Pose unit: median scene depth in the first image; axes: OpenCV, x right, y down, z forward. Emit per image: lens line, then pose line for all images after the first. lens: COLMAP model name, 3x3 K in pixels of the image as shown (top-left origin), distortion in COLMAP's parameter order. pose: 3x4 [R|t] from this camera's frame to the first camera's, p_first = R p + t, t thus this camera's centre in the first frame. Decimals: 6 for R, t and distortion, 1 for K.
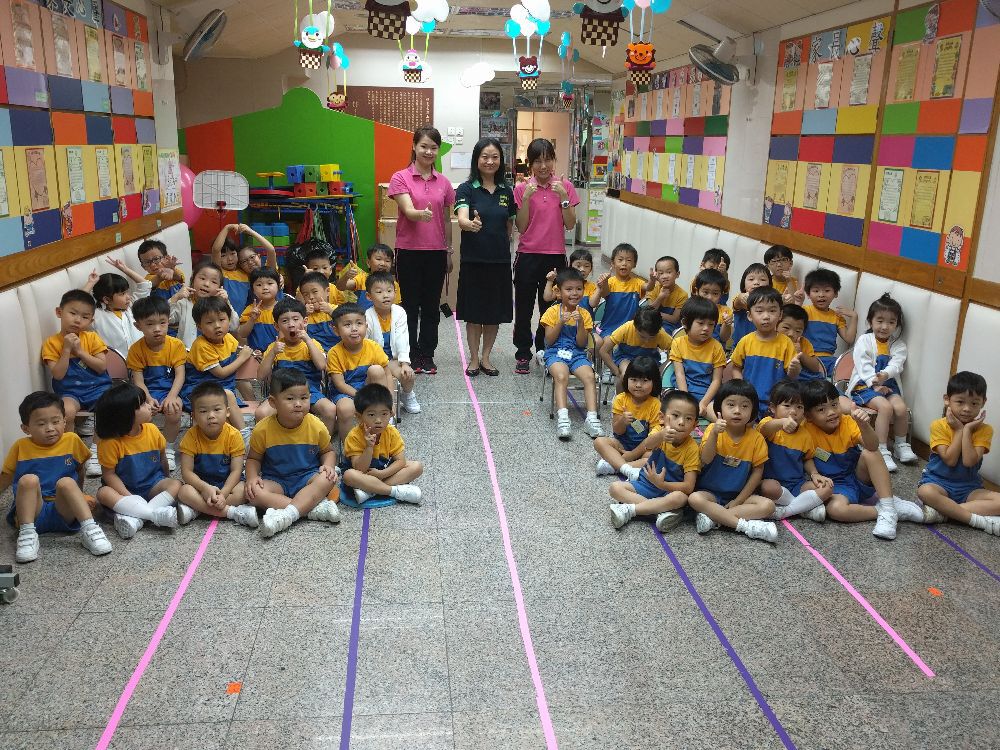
lens RADIAL K [[857.7, 0, 500.0], [0, 857.7, 375.0], [0, 0, 1]] dist [0.002613, 0.016713]
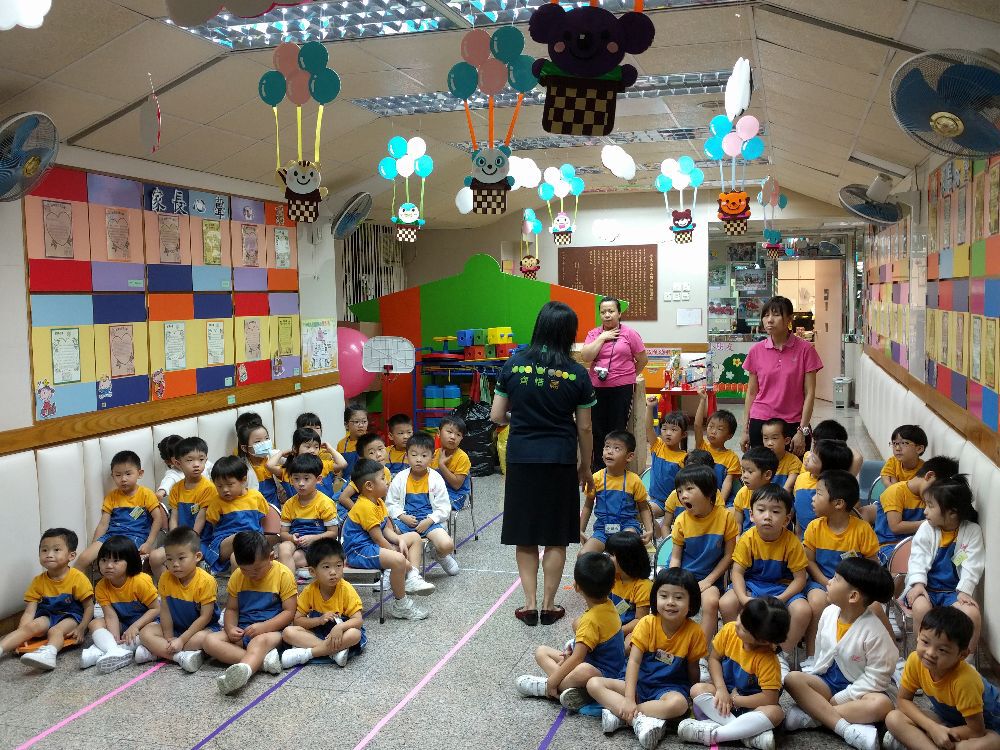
lens RADIAL K [[960.8, 0, 500.0], [0, 960.8, 375.0], [0, 0, 1]] dist [0.058358, 0.004210]
pose [[0.920149, -0.006579, -0.391513, 0.346864], [-0.065498, 0.983186, -0.170458, -0.002775], [0.386052, 0.182490, 0.904247, 0.008601]]
